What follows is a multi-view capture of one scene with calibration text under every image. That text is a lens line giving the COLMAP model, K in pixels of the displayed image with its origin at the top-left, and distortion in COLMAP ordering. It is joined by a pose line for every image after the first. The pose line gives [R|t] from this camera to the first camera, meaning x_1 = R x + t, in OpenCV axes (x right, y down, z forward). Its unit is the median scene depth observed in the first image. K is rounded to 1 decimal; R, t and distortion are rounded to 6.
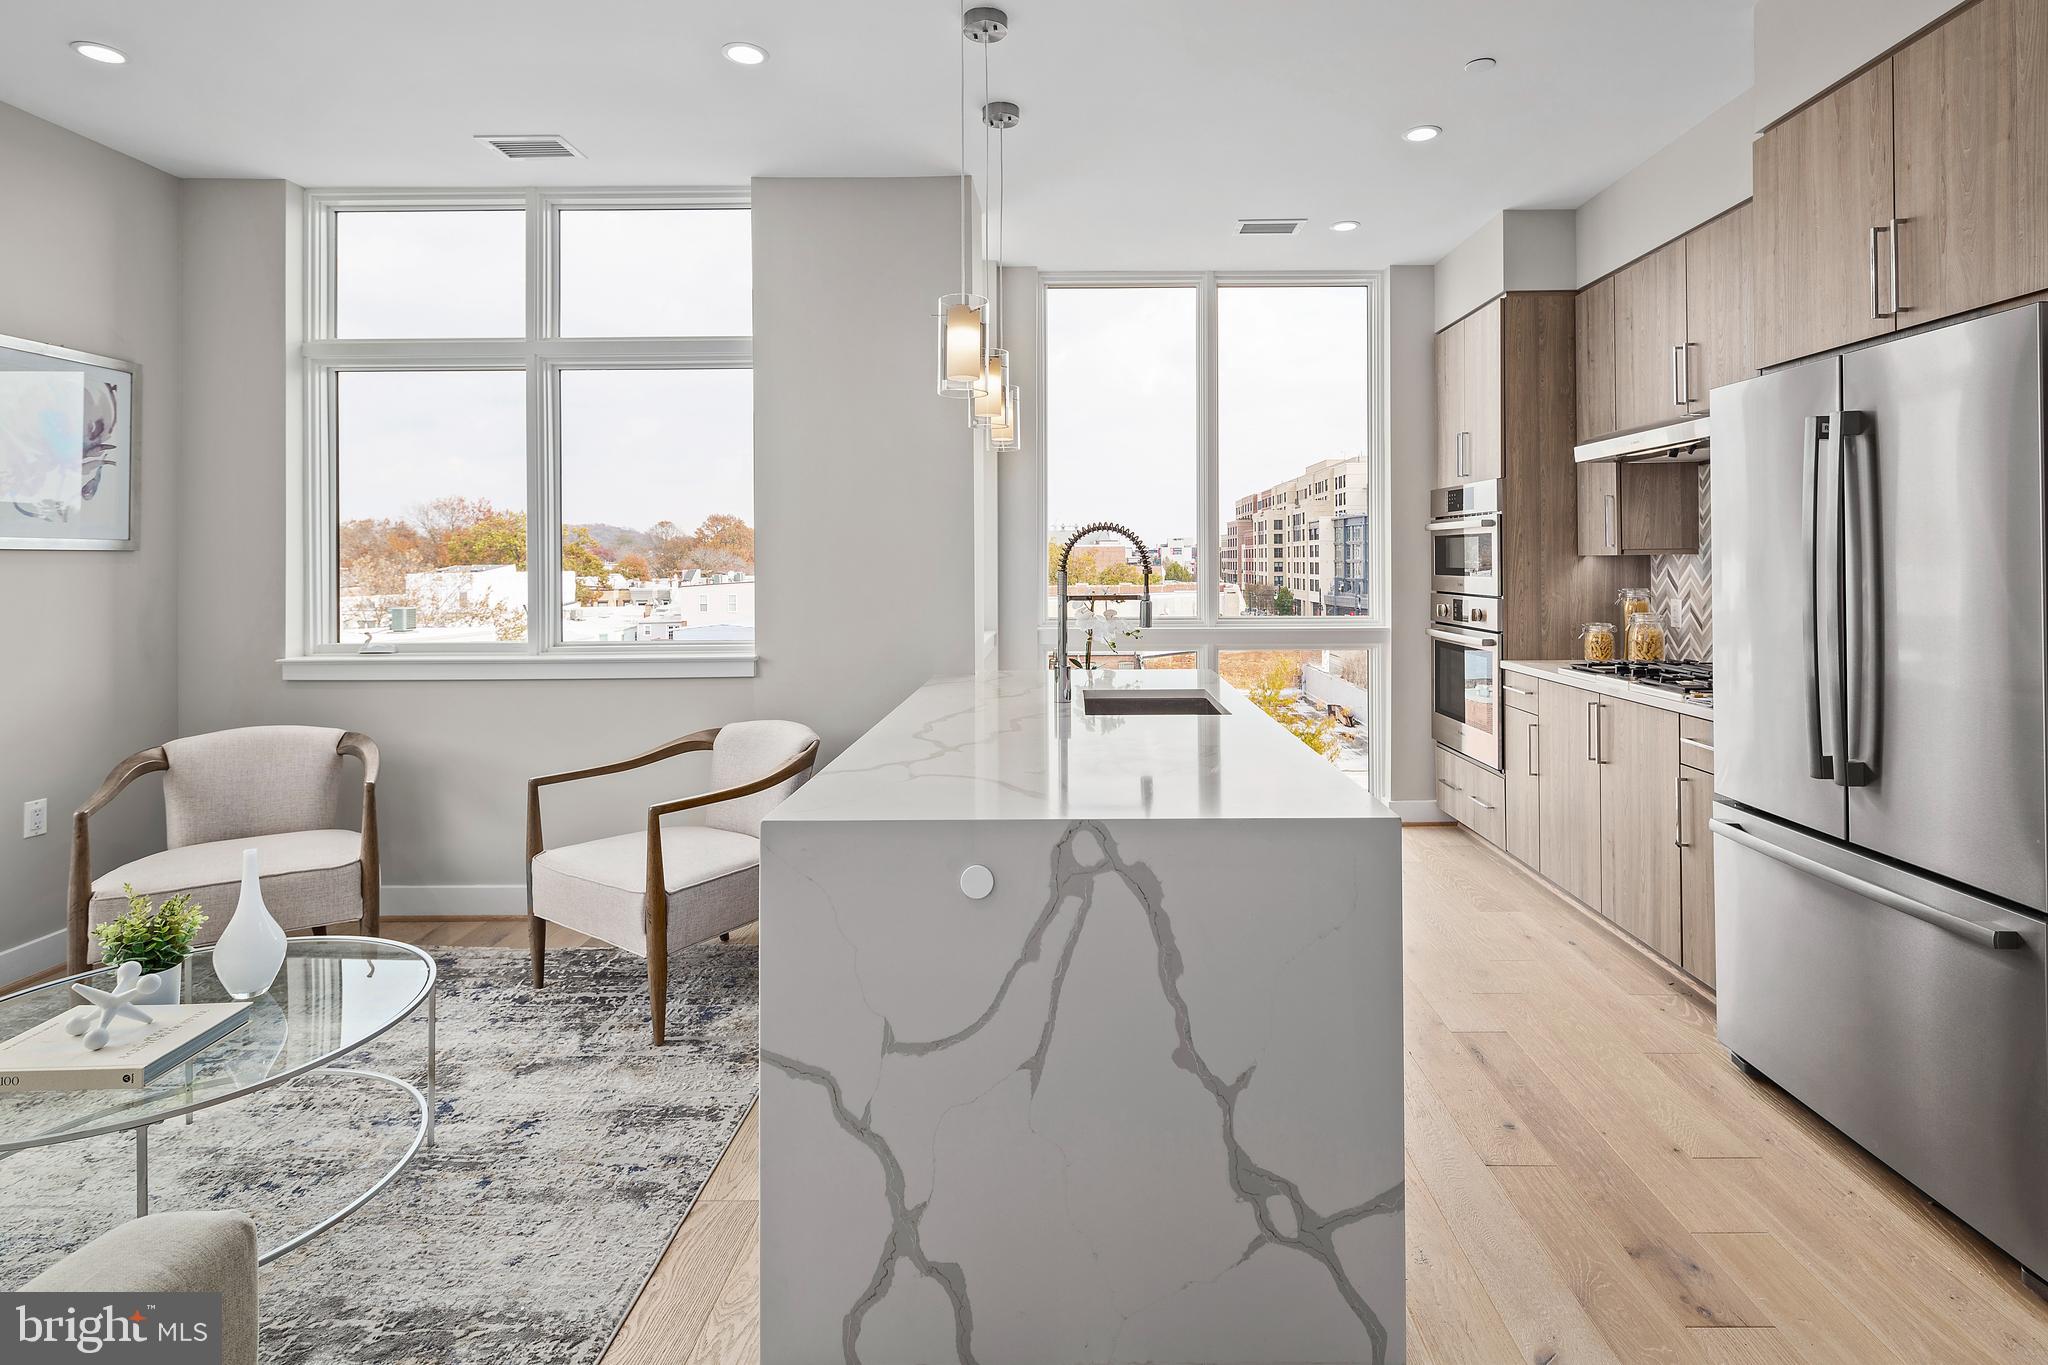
lens RADIAL K [[960.6, 0, 1045.1], [0, 960.6, 563.1], [0, 0, 1]] dist [0.001332, -0.000525]
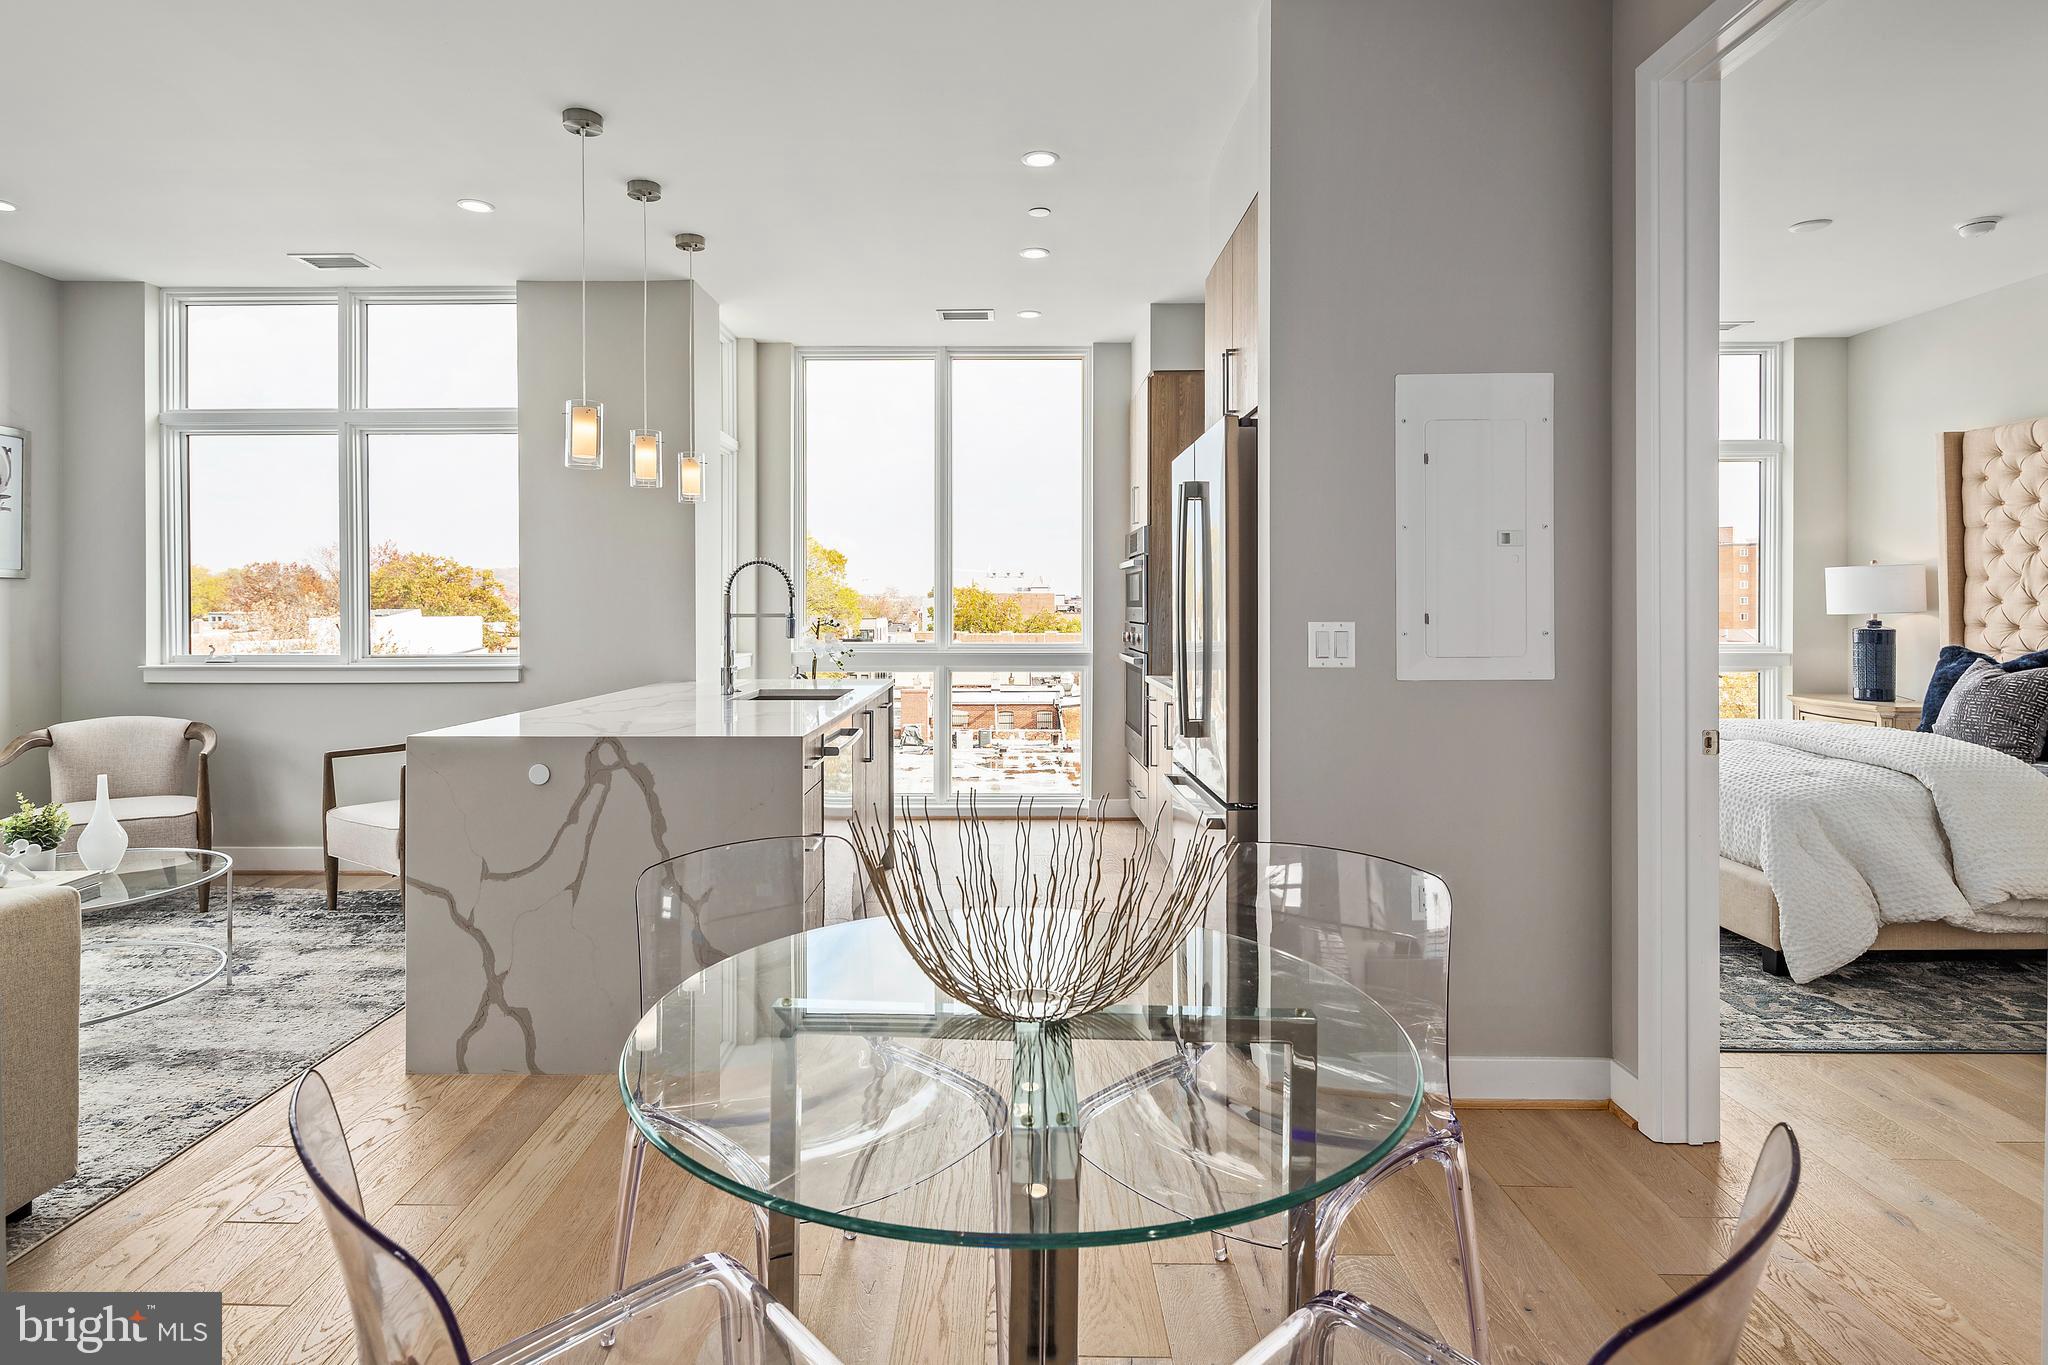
lens RADIAL K [[1004.9, 0, 972.4], [0, 1004.9, 621.6], [0, 0, 1]] dist [0.000178, -0.000850]
pose [[0.999971, 0.004799, -0.005887, 0.326573], [-0.004736, 0.999933, 0.010606, 0.025853], [0.005937, -0.010578, 0.999926, -0.335775]]
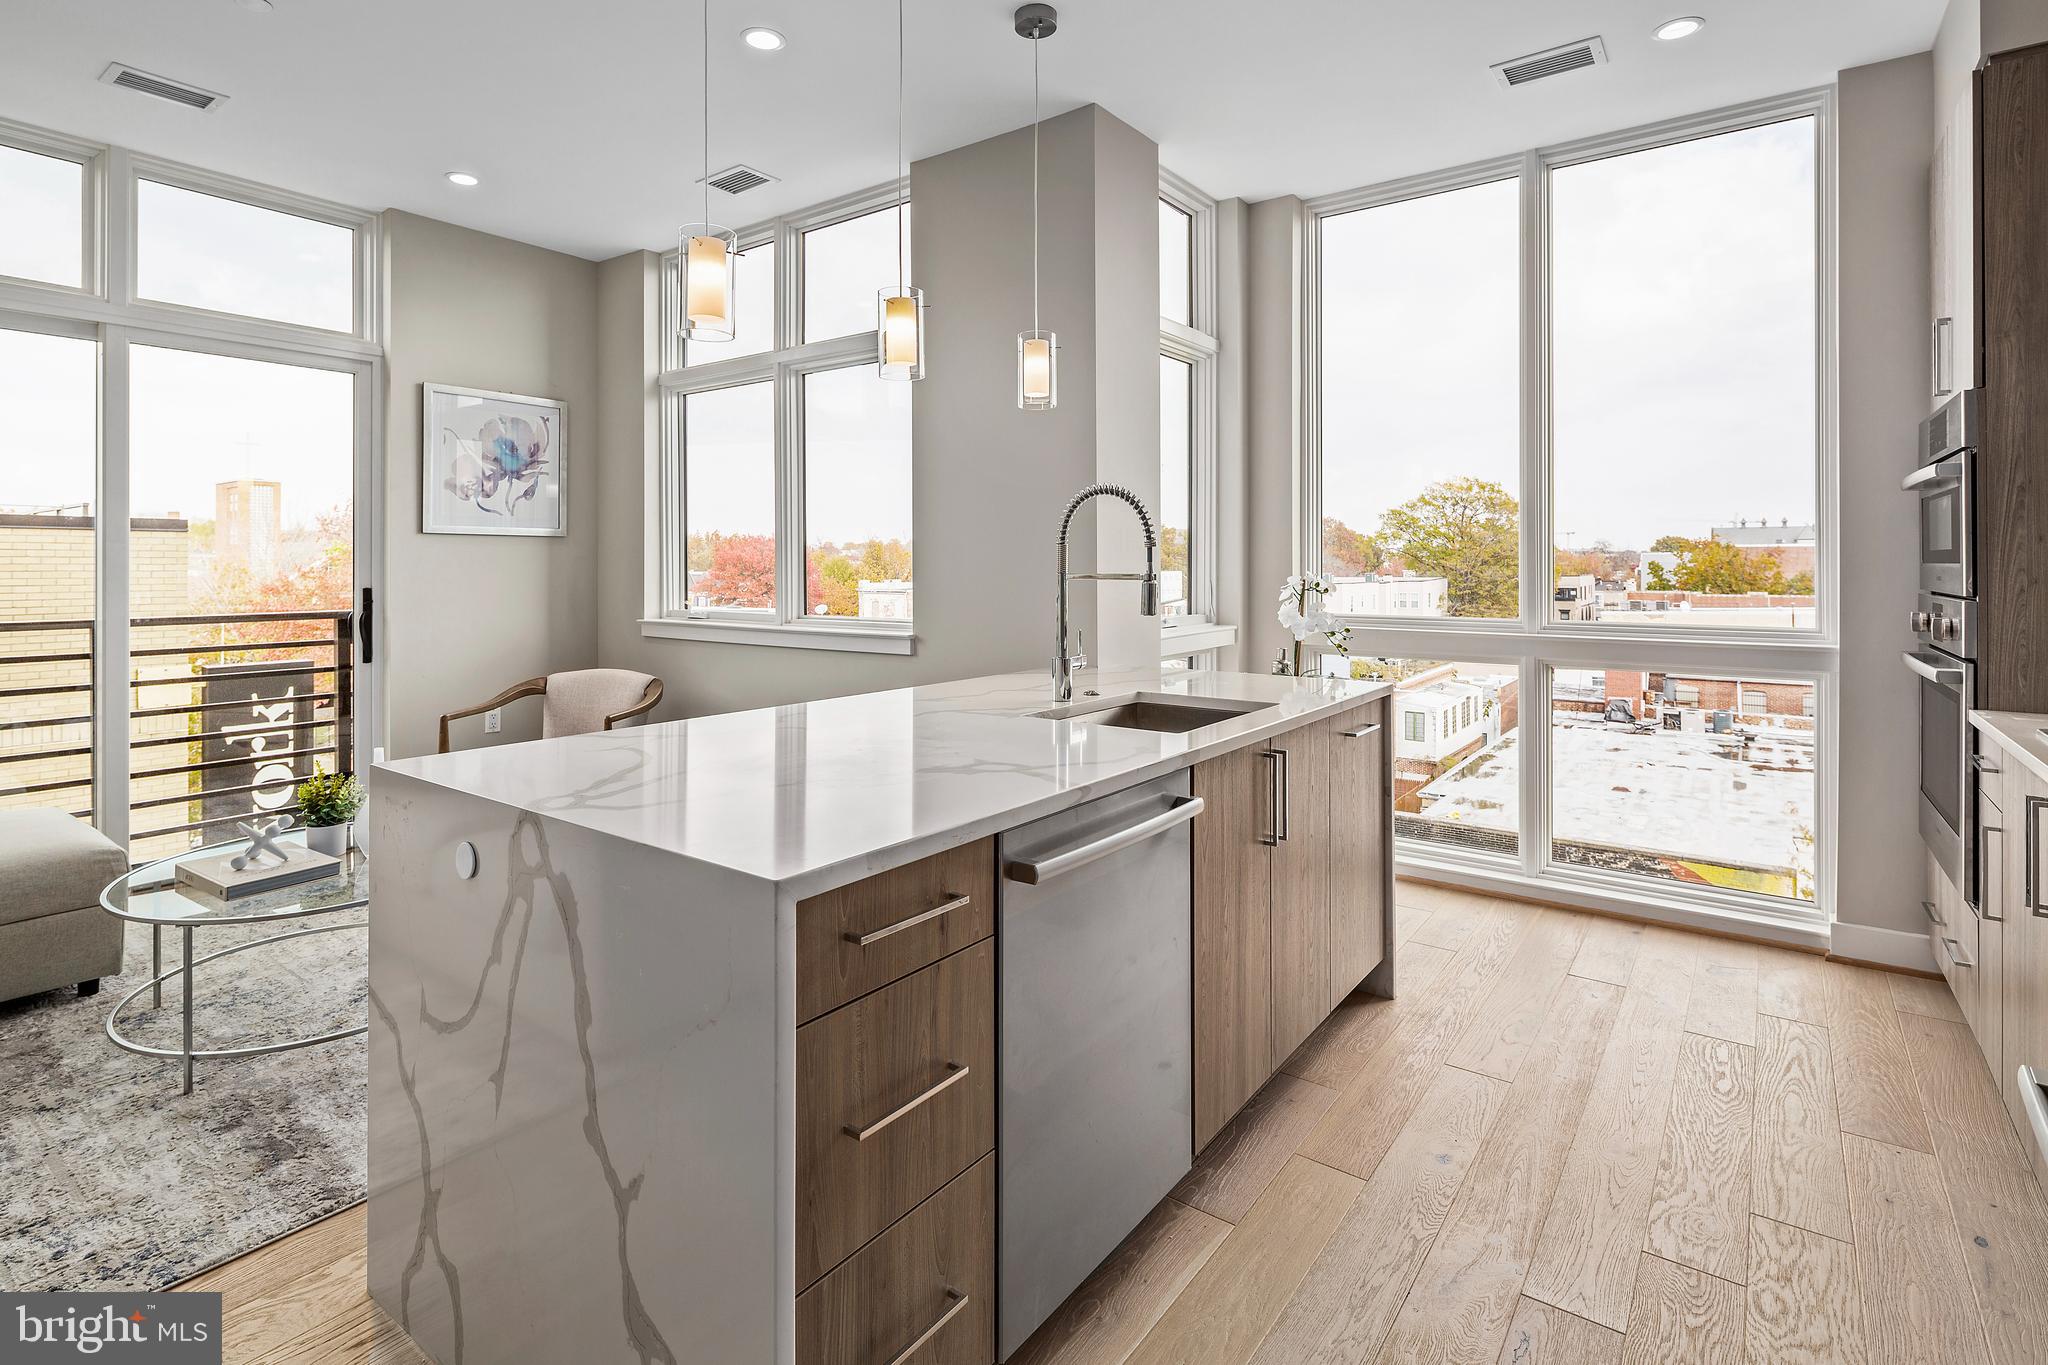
lens RADIAL K [[960.6, 0, 1045.1], [0, 960.6, 563.1], [0, 0, 1]] dist [0.001332, -0.000525]
pose [[0.817489, 0.004681, -0.575925, 0.441065], [-0.005877, 0.999983, -0.000214, 0.022418], [0.575914, 0.003560, 0.817502, 0.277191]]
